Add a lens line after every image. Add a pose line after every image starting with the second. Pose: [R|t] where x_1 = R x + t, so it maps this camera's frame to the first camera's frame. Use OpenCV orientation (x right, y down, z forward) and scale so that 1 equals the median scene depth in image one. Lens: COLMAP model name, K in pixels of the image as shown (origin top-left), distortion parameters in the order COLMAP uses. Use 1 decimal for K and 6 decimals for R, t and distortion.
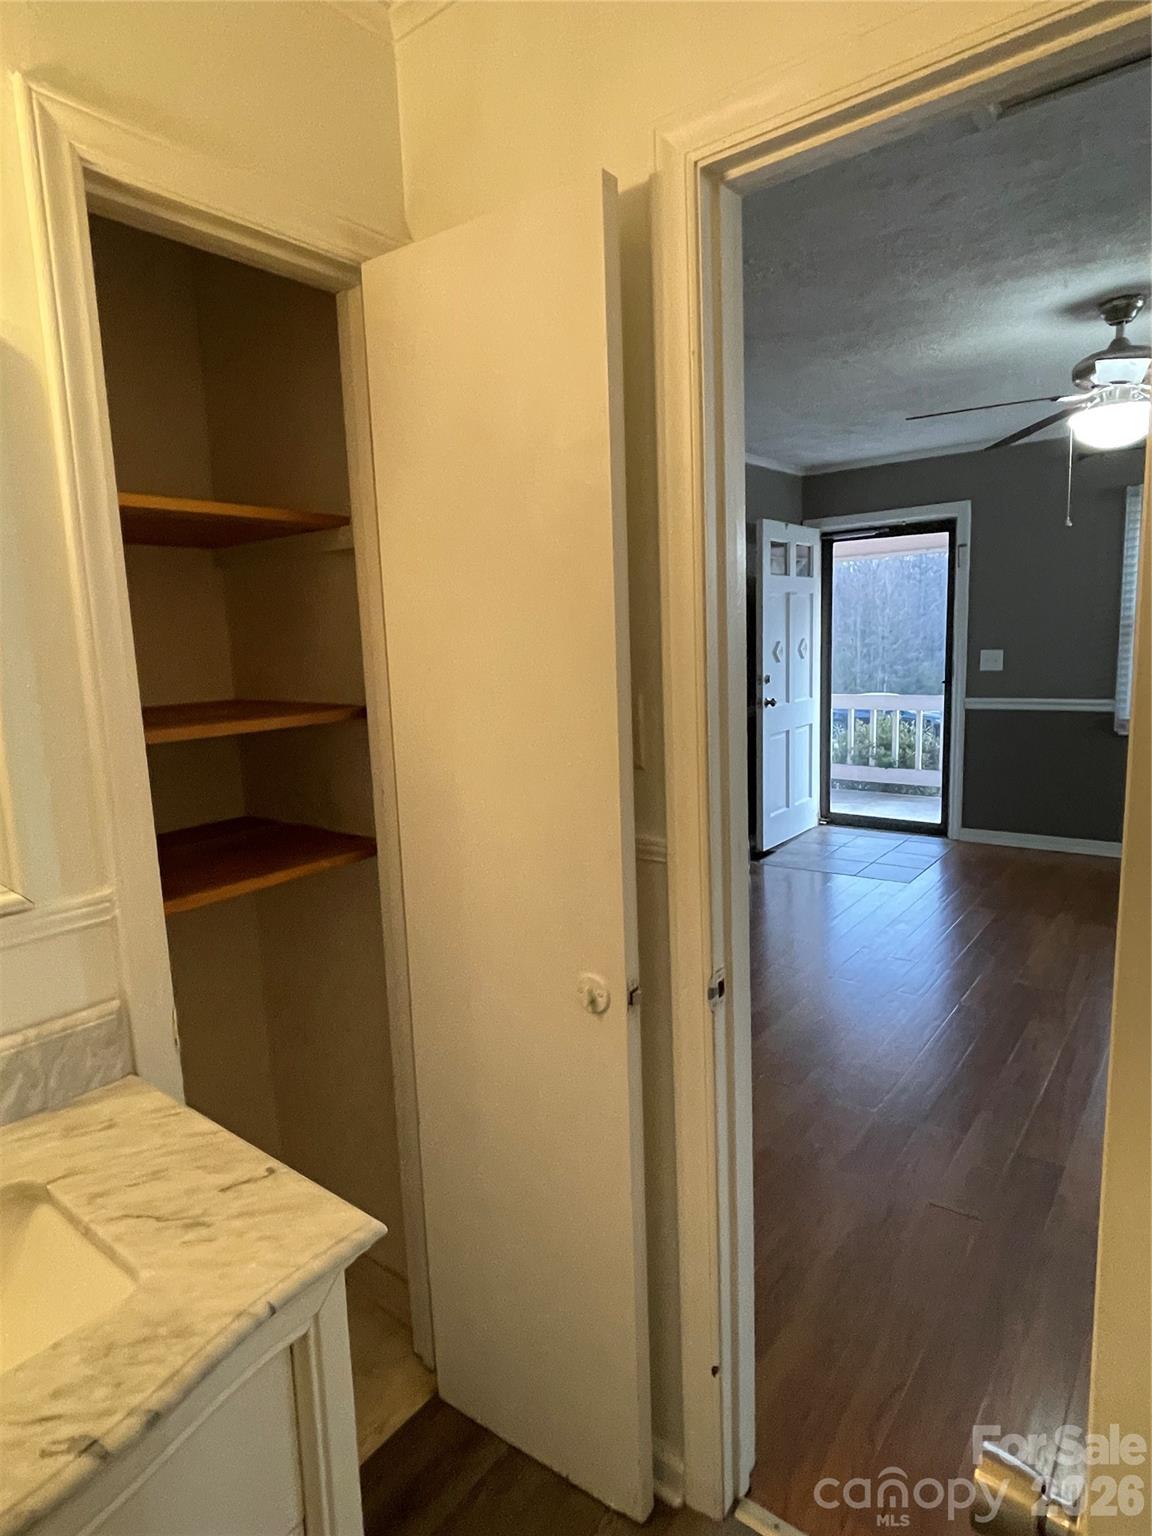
lens RADIAL K [[875.5, 0, 577.9], [0, 875.5, 772.0], [0, 0, 1]] dist [0.002367, -0.005527]
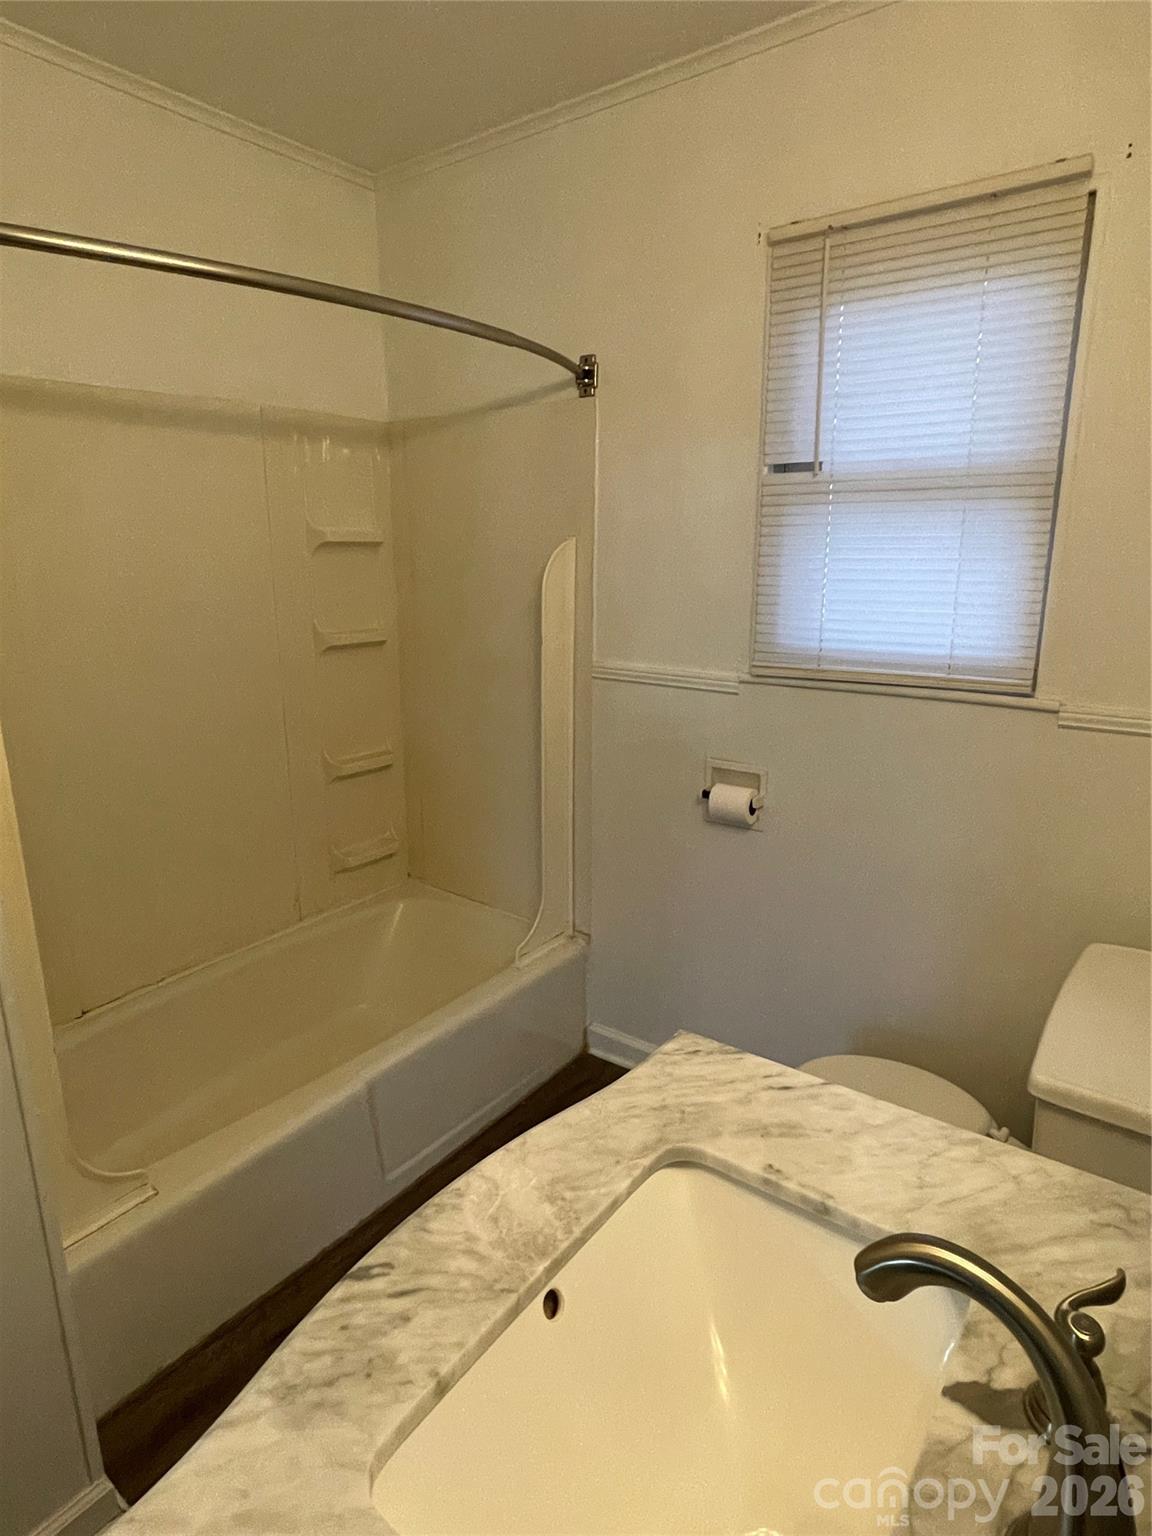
lens RADIAL K [[875.5, 0, 576.0], [0, 875.5, 768.2], [0, 0, 1]] dist [0.002367, -0.005527]
pose [[-0.999131, 0.040243, -0.010849, -0.806552], [0.033276, 0.926928, 0.373761, -0.233455], [0.025097, 0.373075, -0.927462, 1.696407]]
